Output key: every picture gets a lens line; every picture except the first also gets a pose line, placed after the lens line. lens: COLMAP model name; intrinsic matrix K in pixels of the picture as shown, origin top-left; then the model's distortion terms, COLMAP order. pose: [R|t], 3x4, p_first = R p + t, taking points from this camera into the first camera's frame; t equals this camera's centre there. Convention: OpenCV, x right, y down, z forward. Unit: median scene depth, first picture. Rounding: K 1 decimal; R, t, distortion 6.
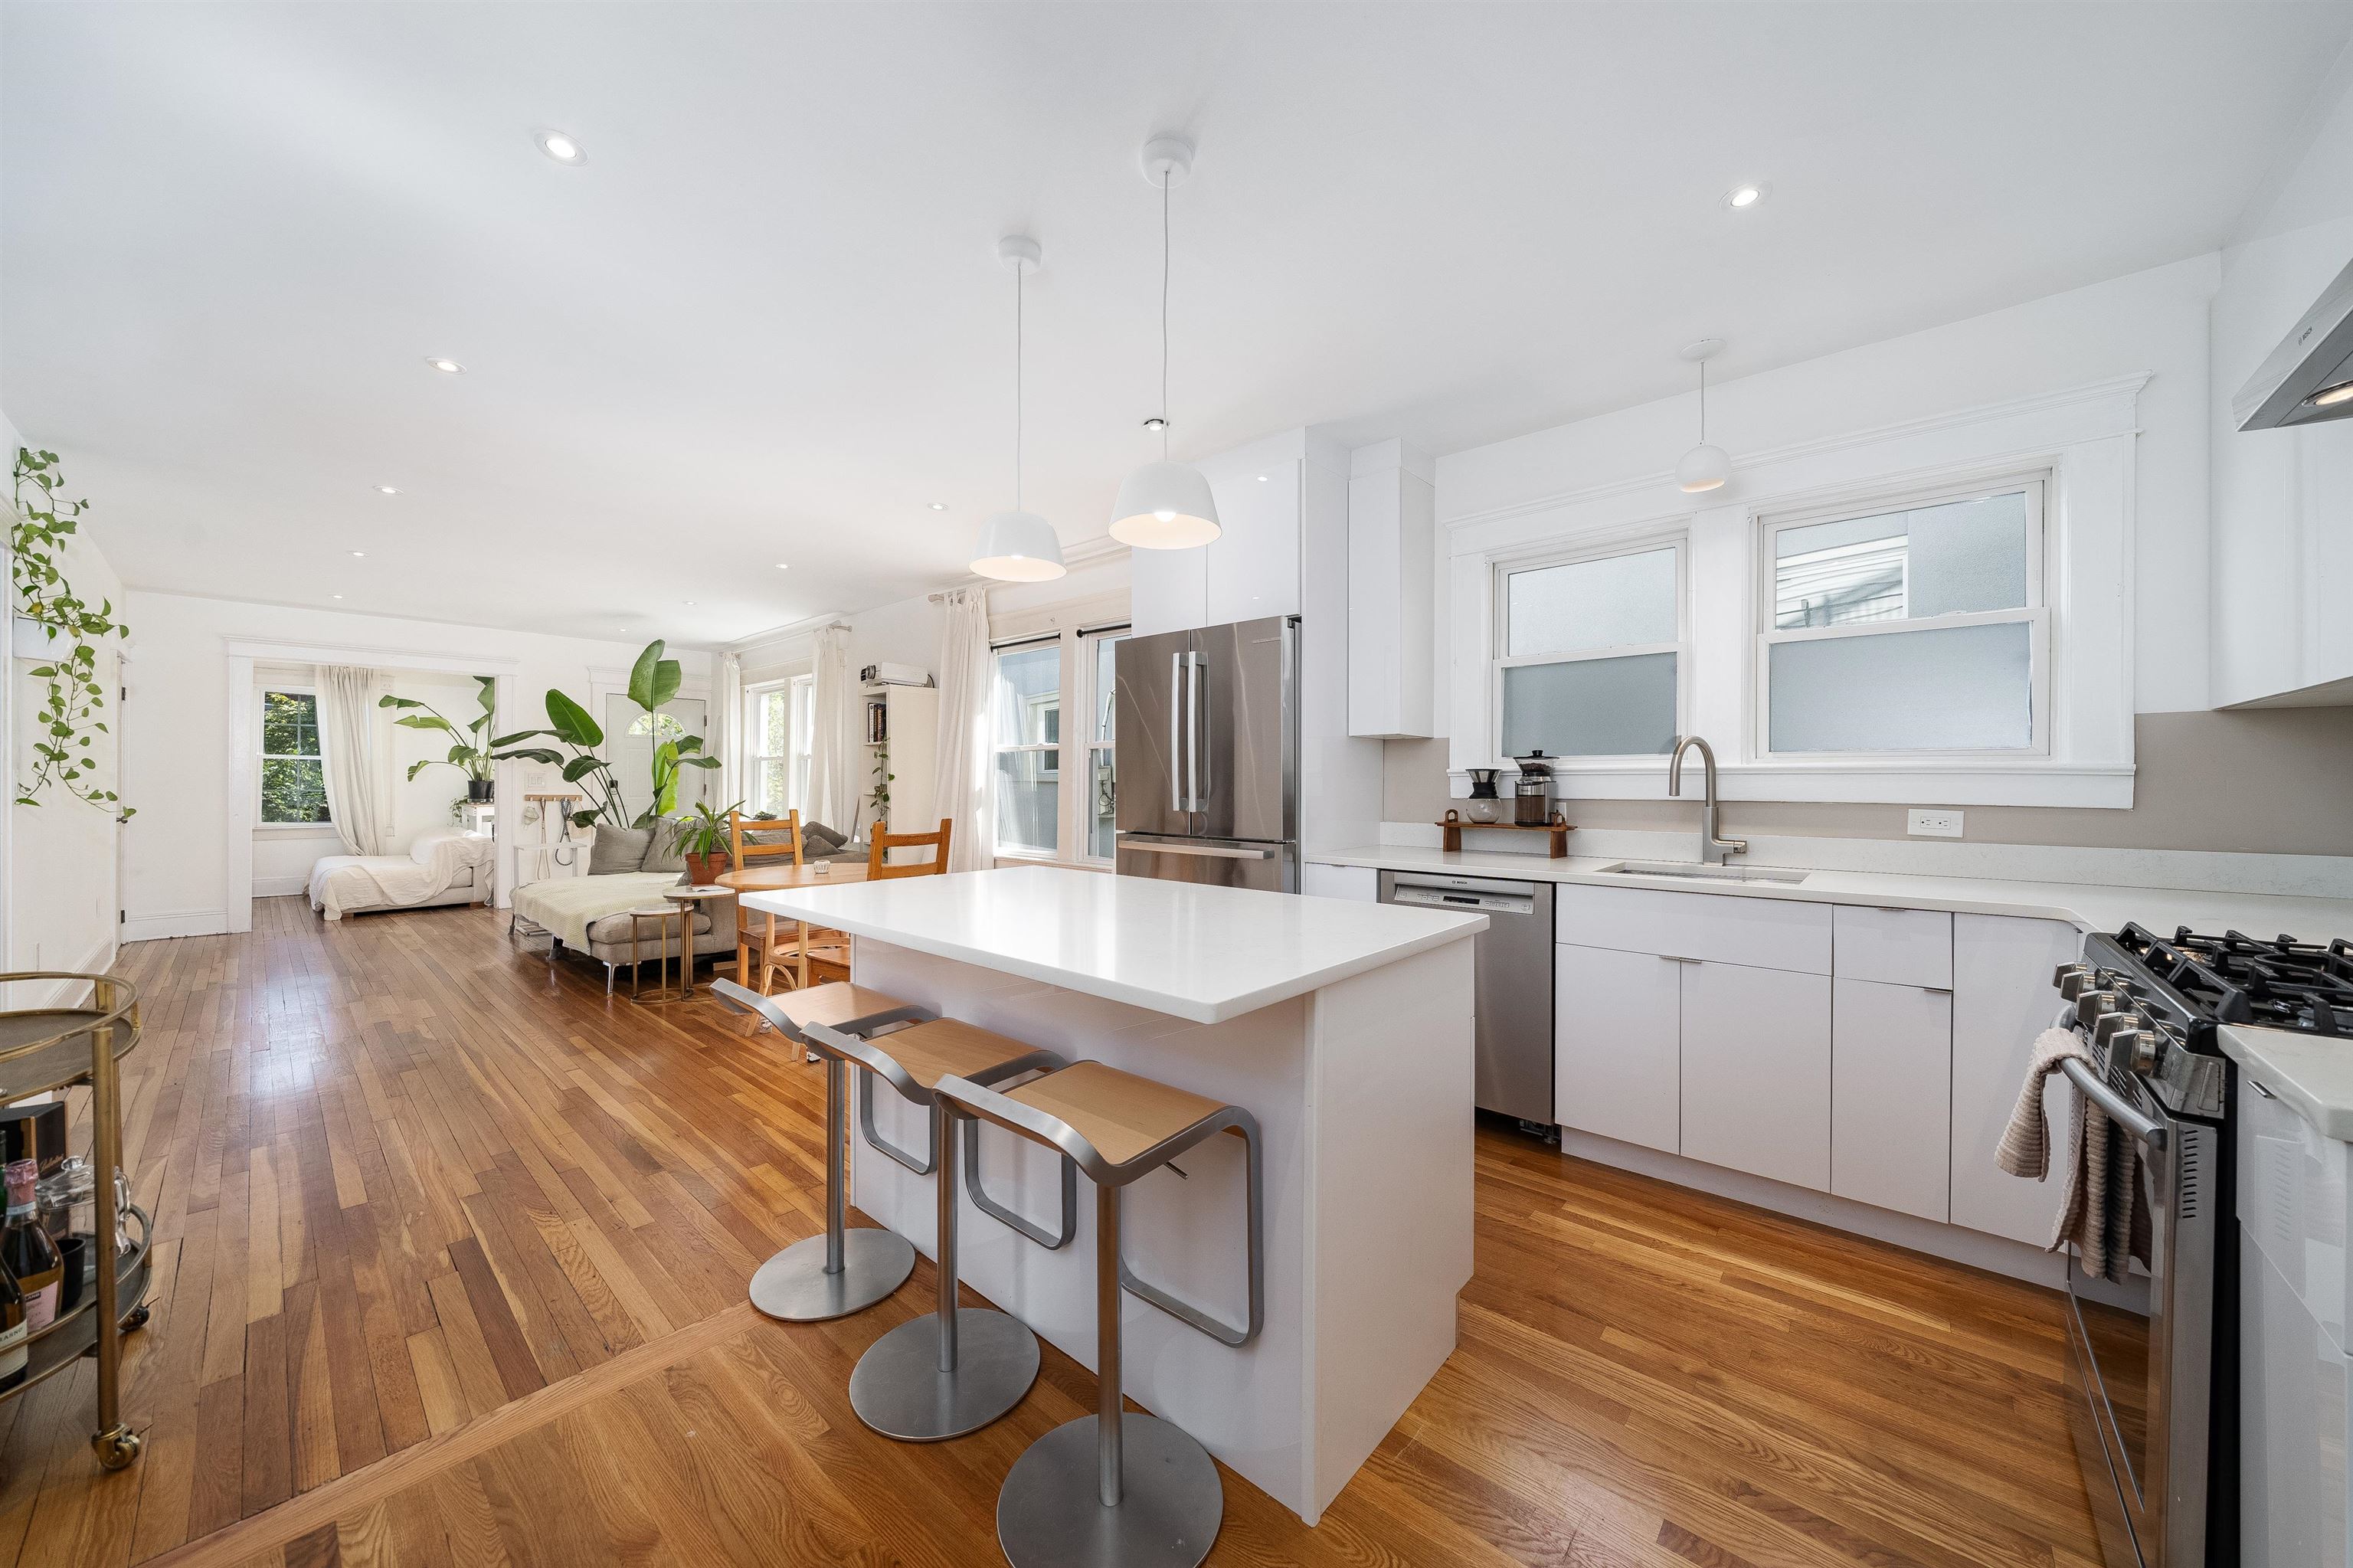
lens RADIAL K [[828.8, 0, 1184.6], [0, 828.8, 780.8], [0, 0, 1]] dist [-0.001639, -0.000259]
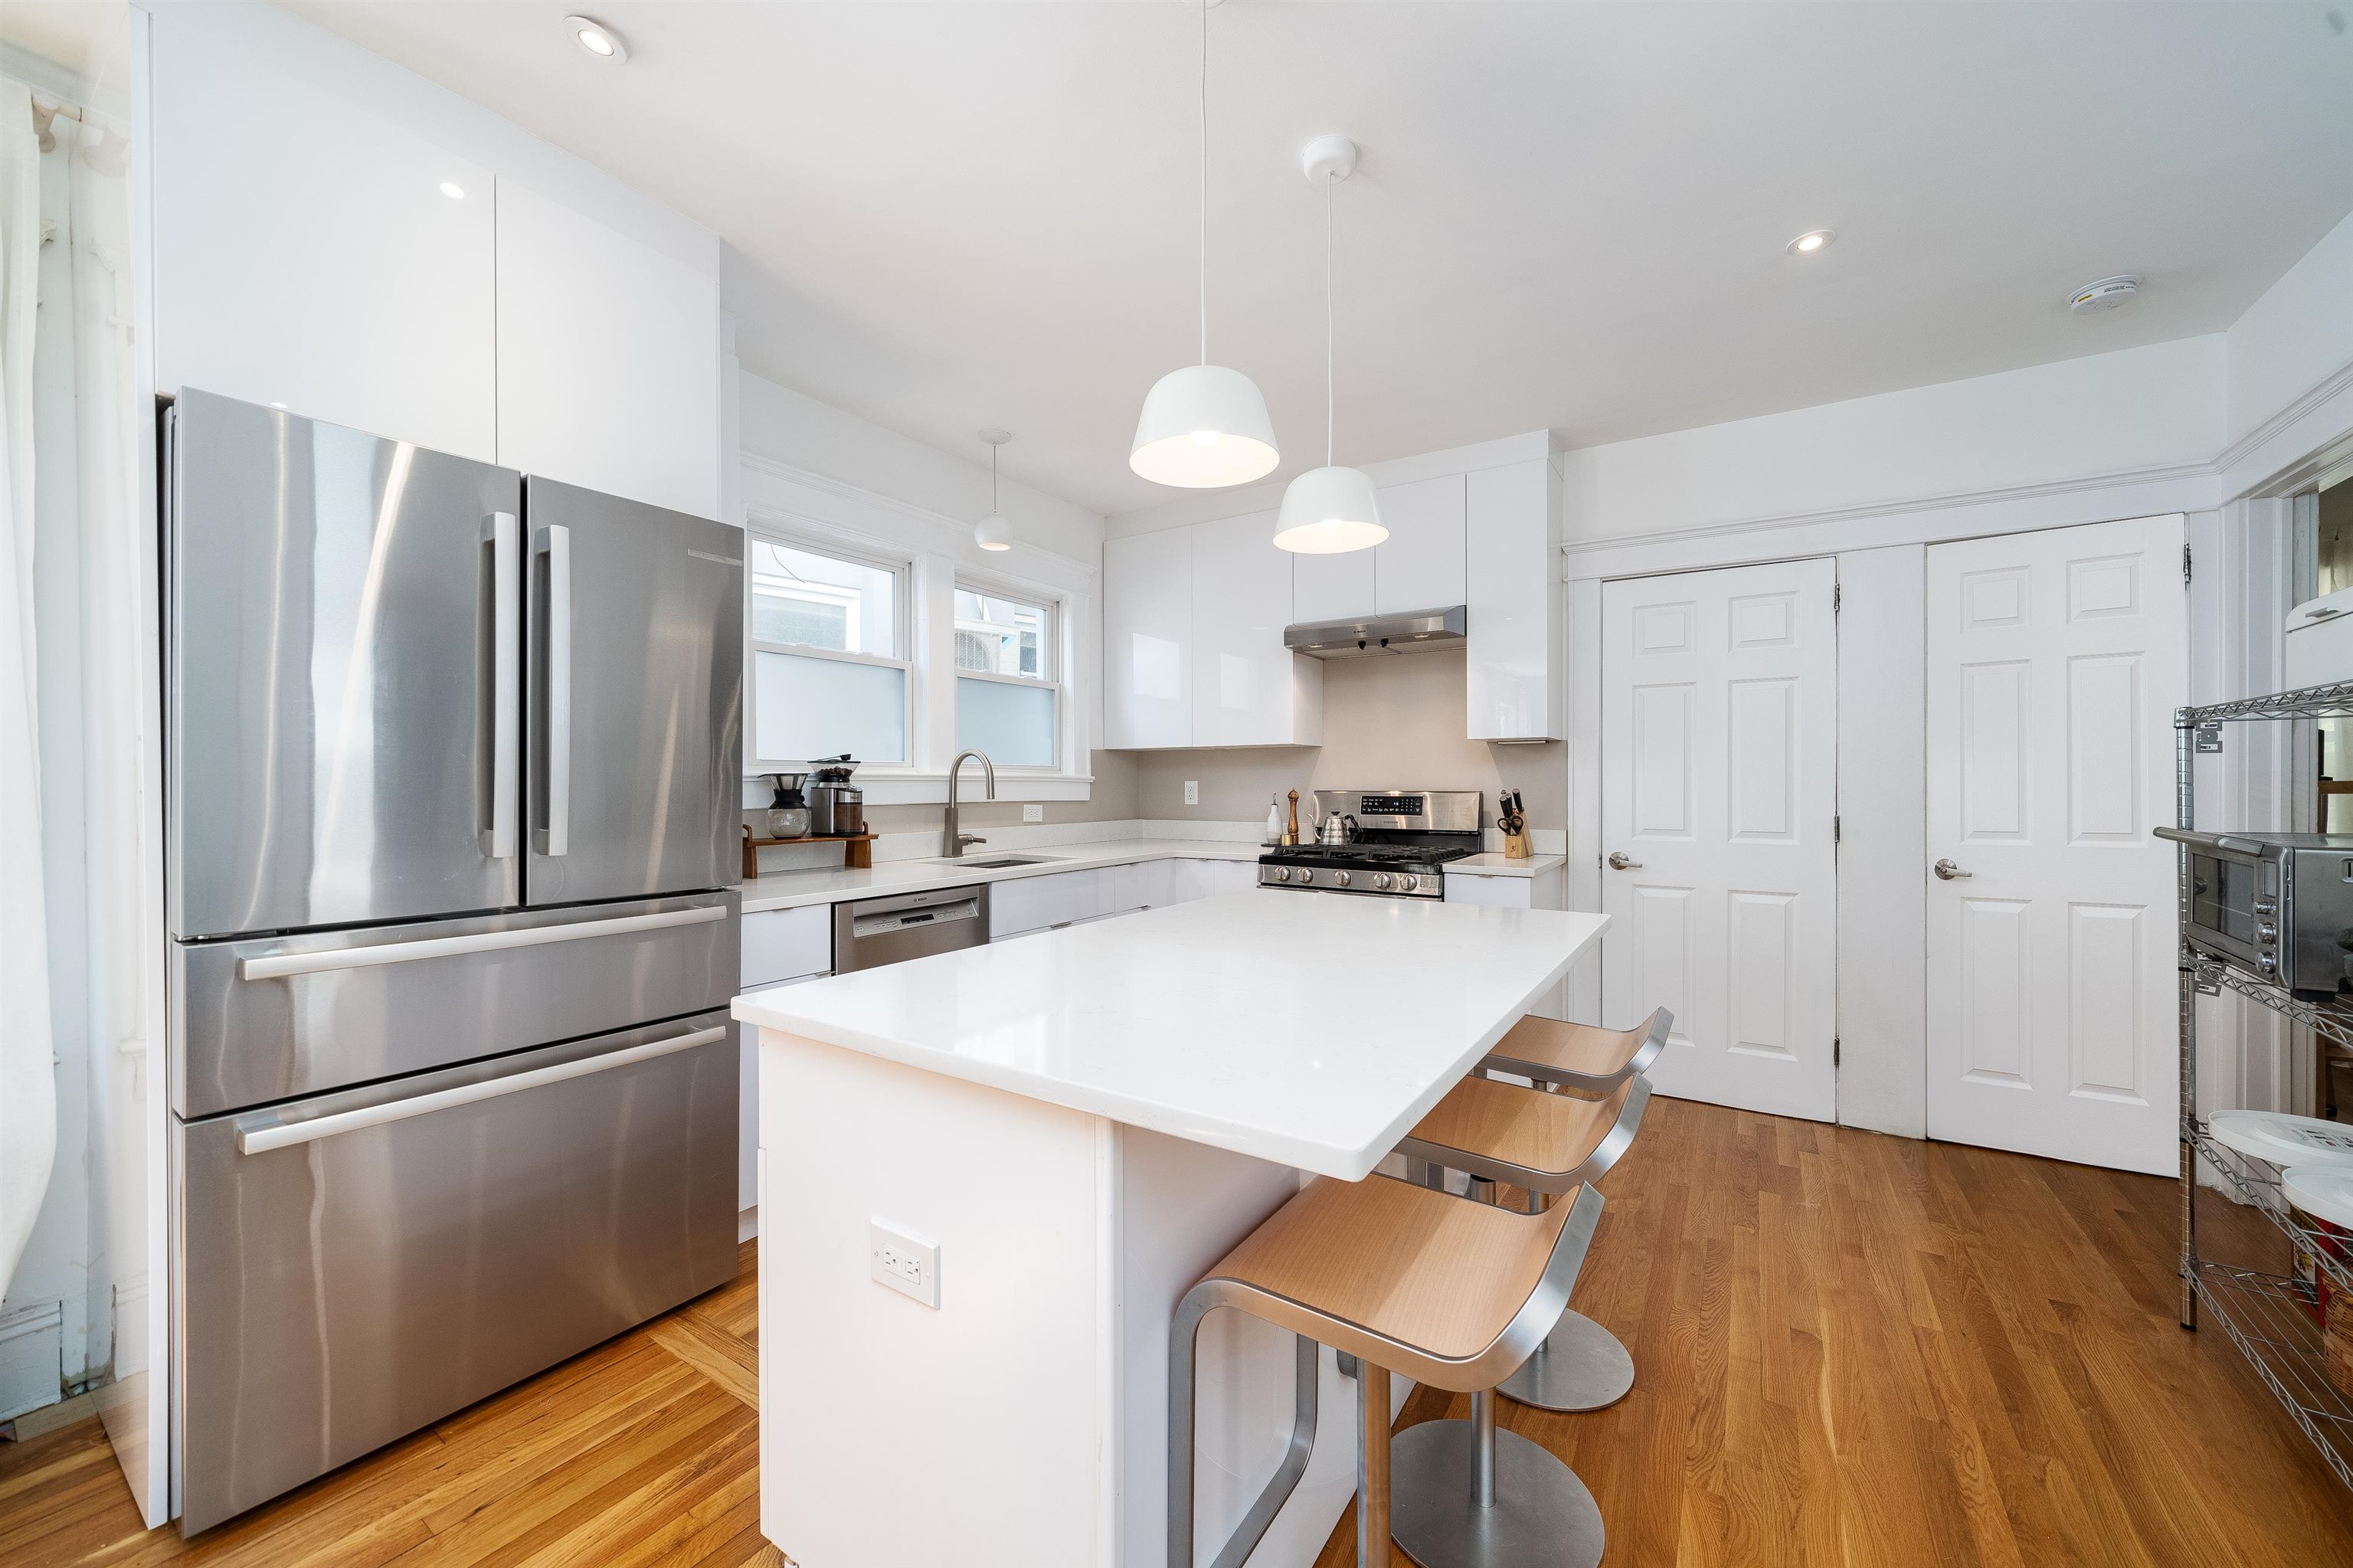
lens RADIAL K [[879.7, 0, 1176.5], [0, 879.7, 784.0], [0, 0, 1]] dist [0.006932, 0.000103]
pose [[-0.134917, -0.002104, 0.990855, -0.589055], [0.001116, 0.999997, 0.002276, -0.005223], [-0.990856, 0.001413, -0.134914, 0.756084]]
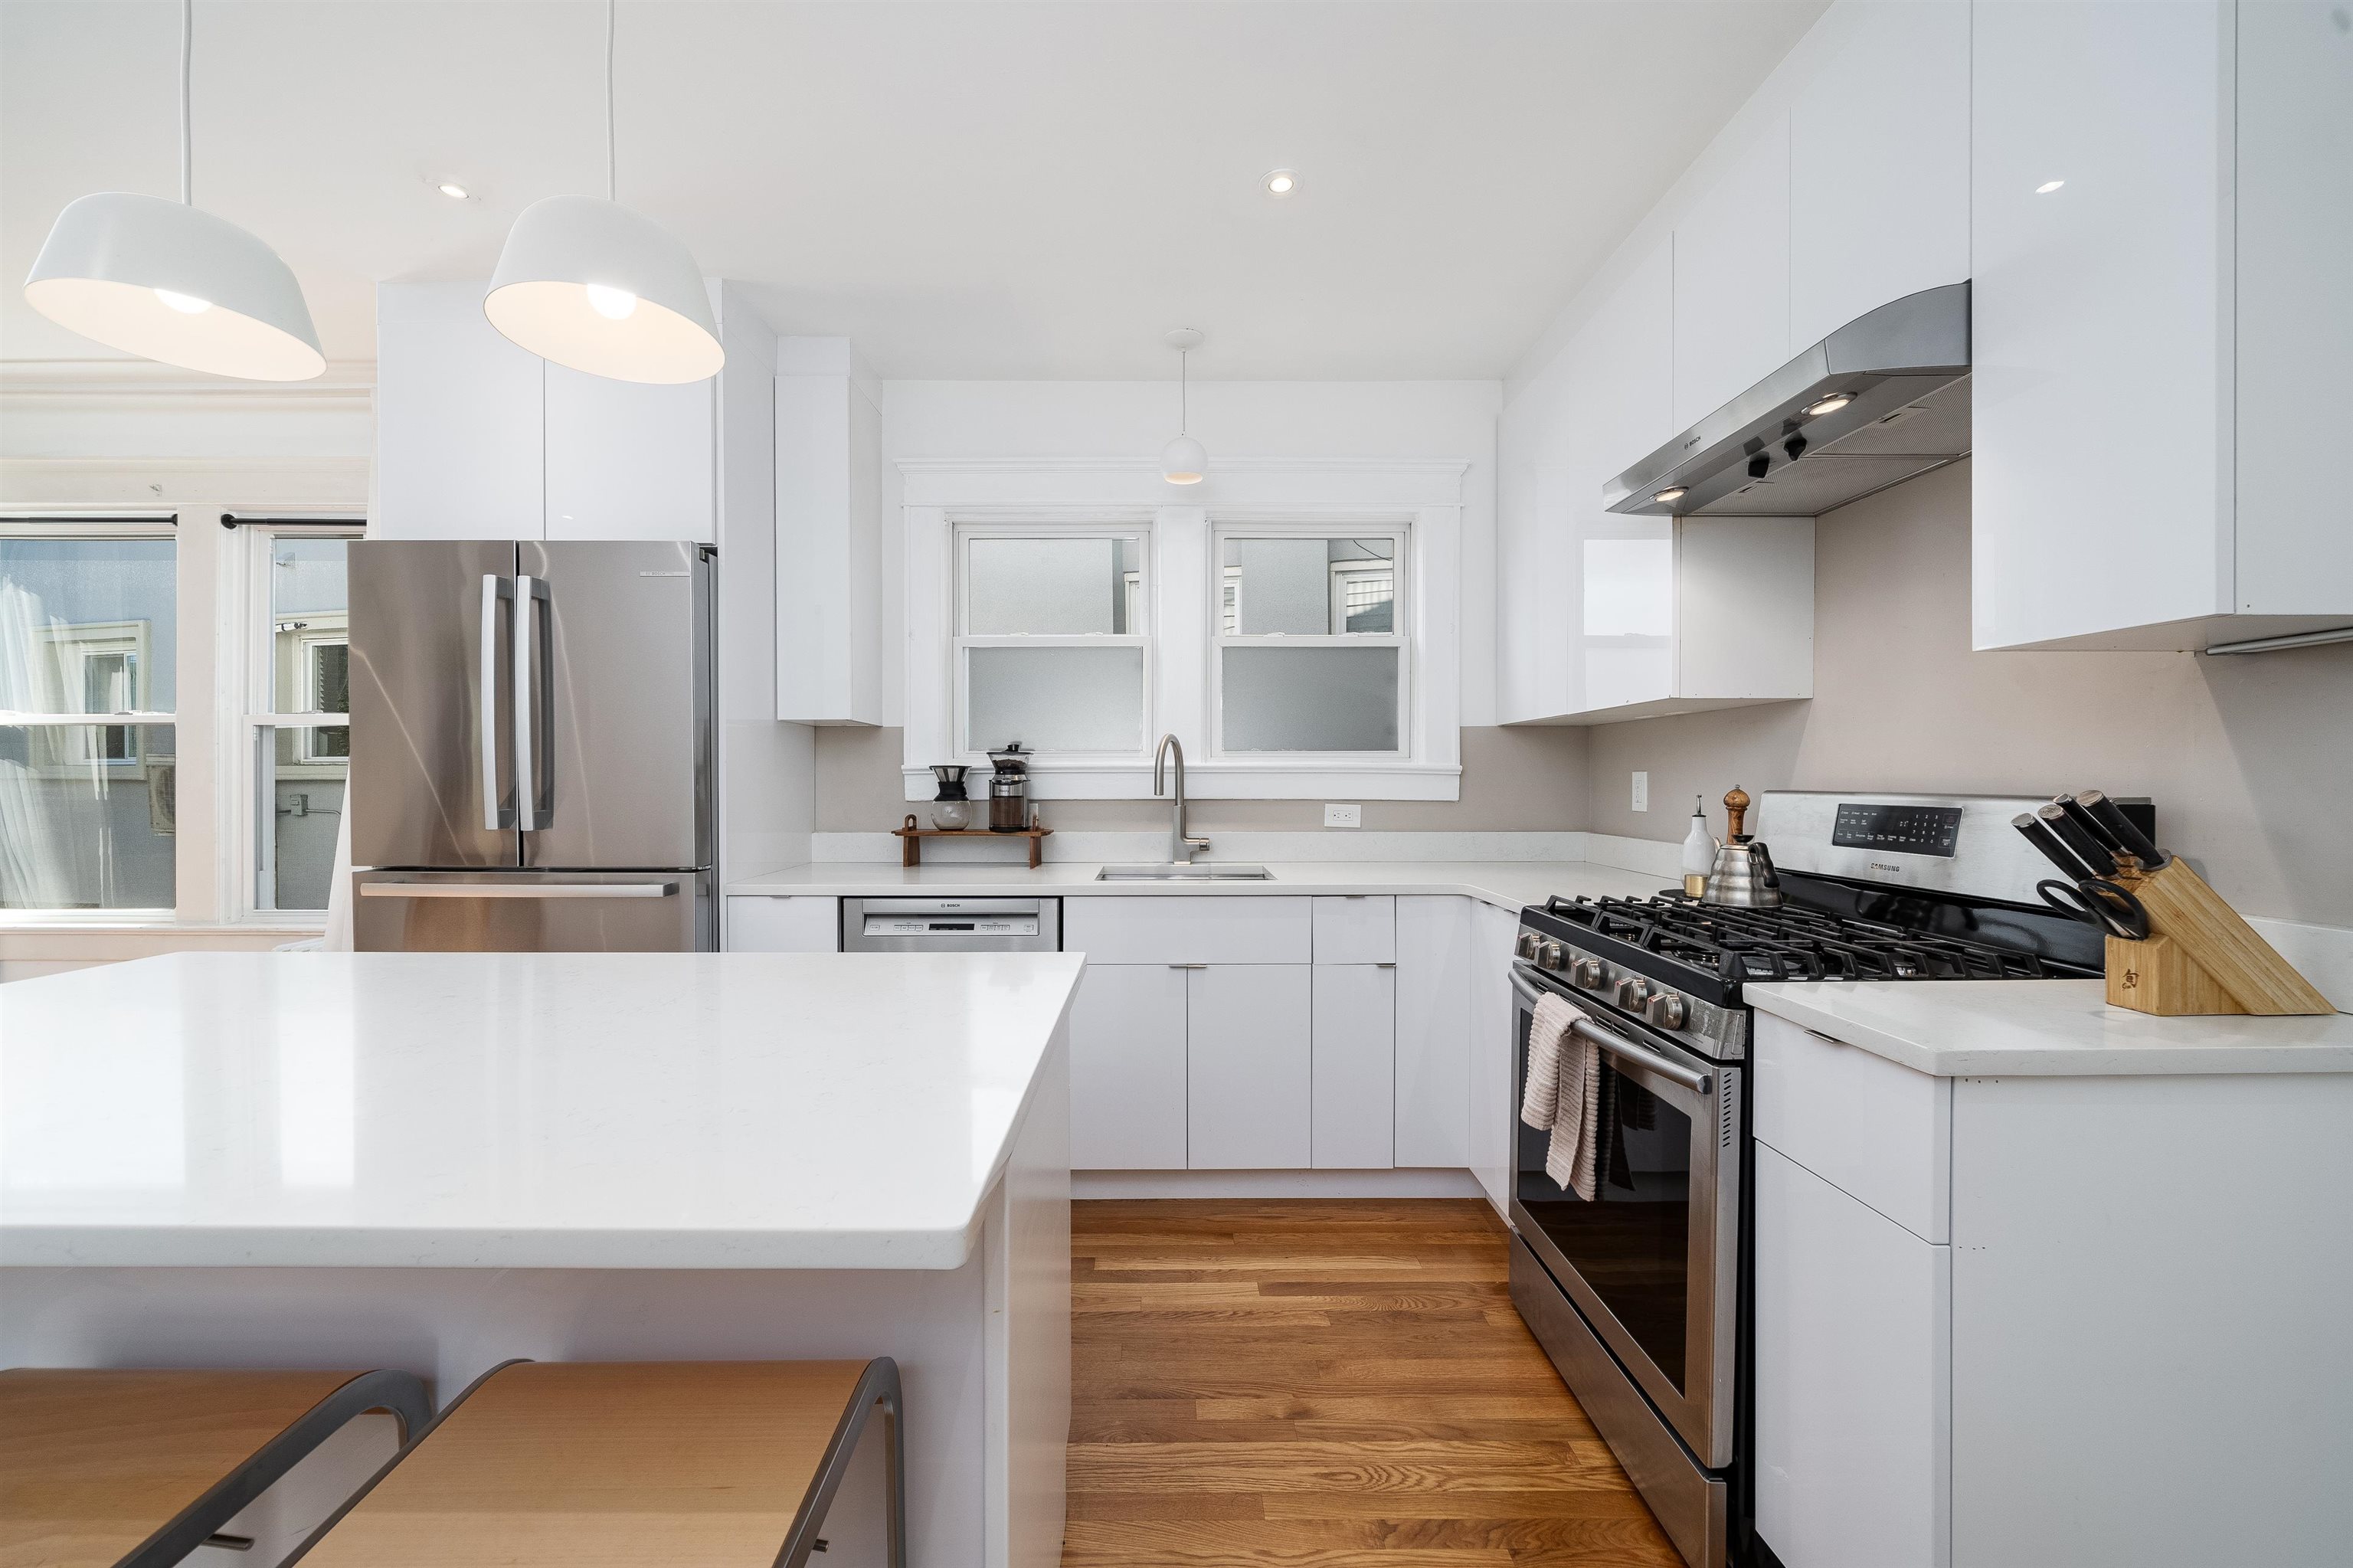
lens RADIAL K [[905.5, 0, 1165.3], [0, 905.5, 785.1], [0, 0, 1]] dist [-0.001673, -0.000291]
pose [[0.752010, -0.007688, 0.659107, -0.083289], [0.001245, 0.999947, 0.010243, -0.003688], [-0.659151, -0.006882, 0.751979, 0.172120]]
